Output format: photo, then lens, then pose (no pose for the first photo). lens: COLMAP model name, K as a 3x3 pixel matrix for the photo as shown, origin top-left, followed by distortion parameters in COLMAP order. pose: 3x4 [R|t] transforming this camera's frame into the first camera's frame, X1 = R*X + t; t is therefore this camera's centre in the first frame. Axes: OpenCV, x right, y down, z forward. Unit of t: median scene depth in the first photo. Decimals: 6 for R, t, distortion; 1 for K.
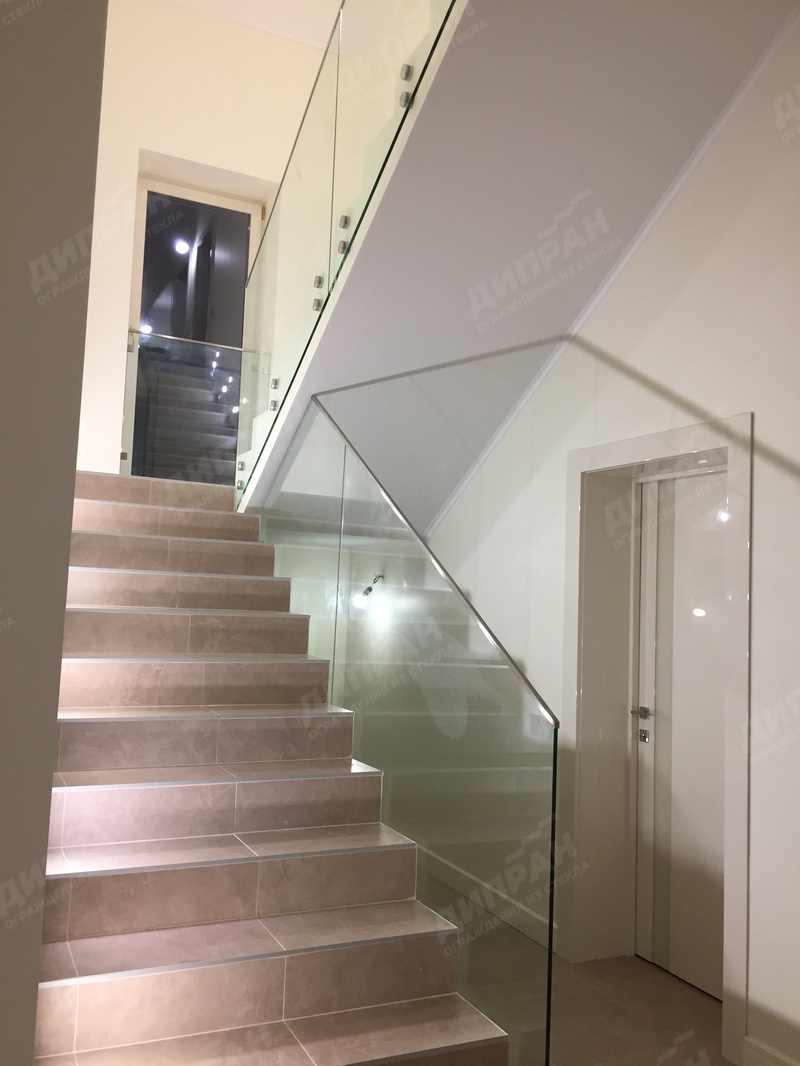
lens RADIAL K [[920.0, 0, 398.0], [0, 920.0, 534.6], [0, 0, 1]] dist [0.053595, -0.006930]
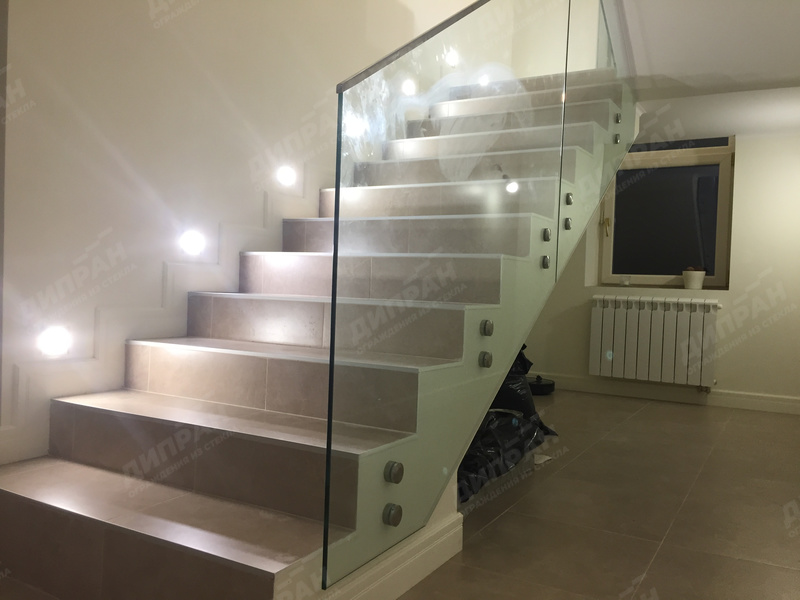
lens RADIAL K [[690.5, 0, 397.1], [0, 690.5, 298.6], [0, 0, 1]] dist [0.055382, -0.072150]
pose [[0.563132, -0.007501, -0.826333, 0.524104], [0.052688, 0.998250, 0.026844, 0.279041], [0.824686, -0.058655, 0.562542, 0.499122]]
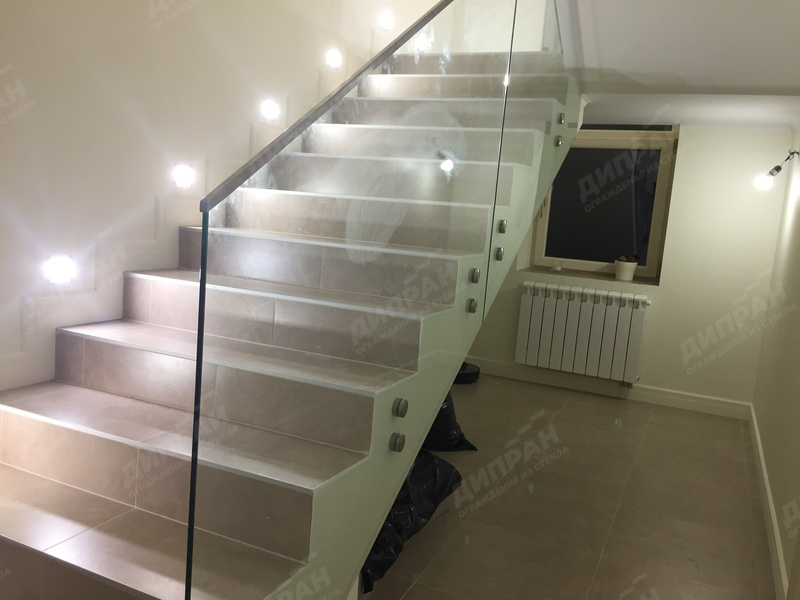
lens RADIAL K [[690.4, 0, 403.7], [0, 690.4, 300.0], [0, 0, 1]] dist [0.053595, -0.006930]
pose [[0.642904, 0.110129, -0.757988, 0.456945], [0.006530, 0.988785, 0.149201, 0.147283], [0.765919, -0.100871, 0.634975, 0.584686]]
